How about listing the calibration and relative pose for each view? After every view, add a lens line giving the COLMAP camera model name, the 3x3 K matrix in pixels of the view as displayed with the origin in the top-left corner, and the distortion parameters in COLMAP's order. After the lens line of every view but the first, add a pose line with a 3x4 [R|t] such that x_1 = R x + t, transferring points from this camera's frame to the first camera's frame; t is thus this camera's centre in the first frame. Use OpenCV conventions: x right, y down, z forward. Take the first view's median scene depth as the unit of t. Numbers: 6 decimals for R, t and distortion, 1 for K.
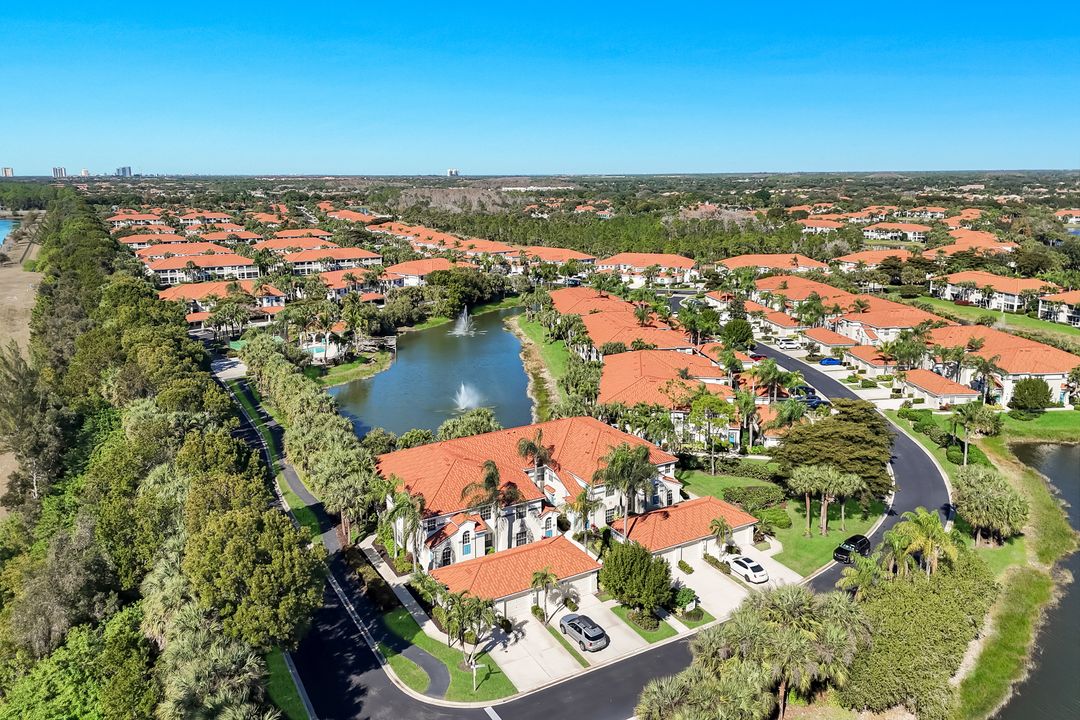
lens RADIAL K [[805.2, 0, 540.0], [0, 805.2, 360.0], [0, 0, 1]] dist [0.091225, -0.096494]
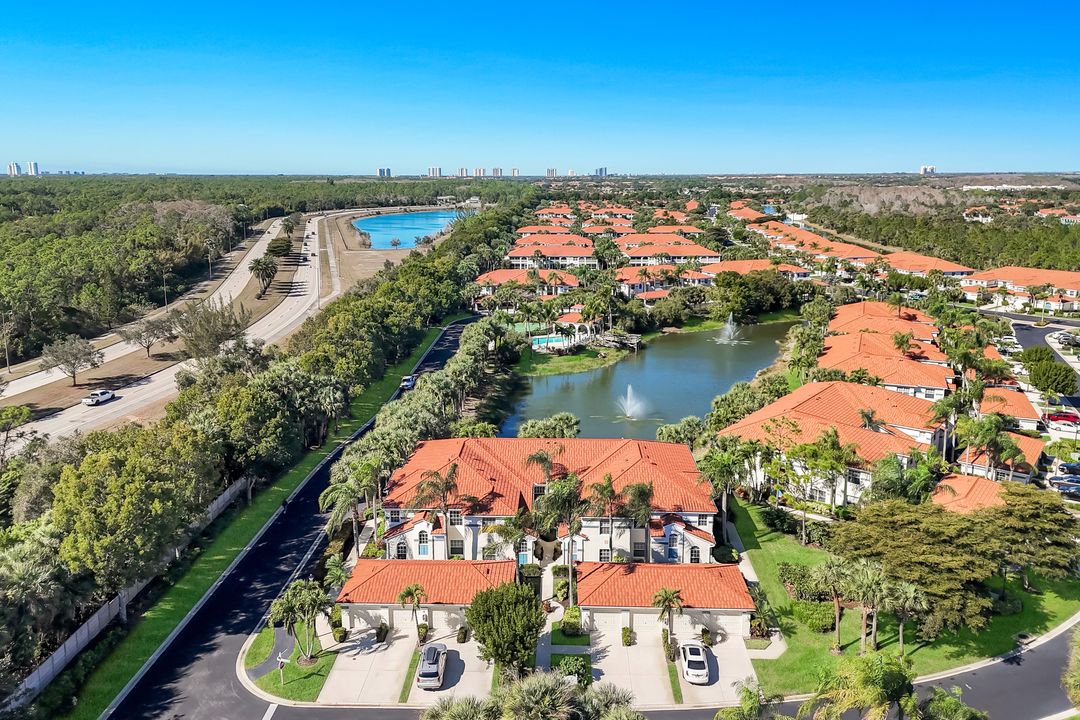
lens RADIAL K [[805.2, 0, 540.0], [0, 805.2, 360.0], [0, 0, 1]] dist [0.091225, -0.096494]
pose [[0.844823, 0.125846, -0.520036, 0.205718], [-0.125522, 0.991437, 0.036006, -0.017438], [0.520114, 0.034858, 0.853385, 0.098477]]
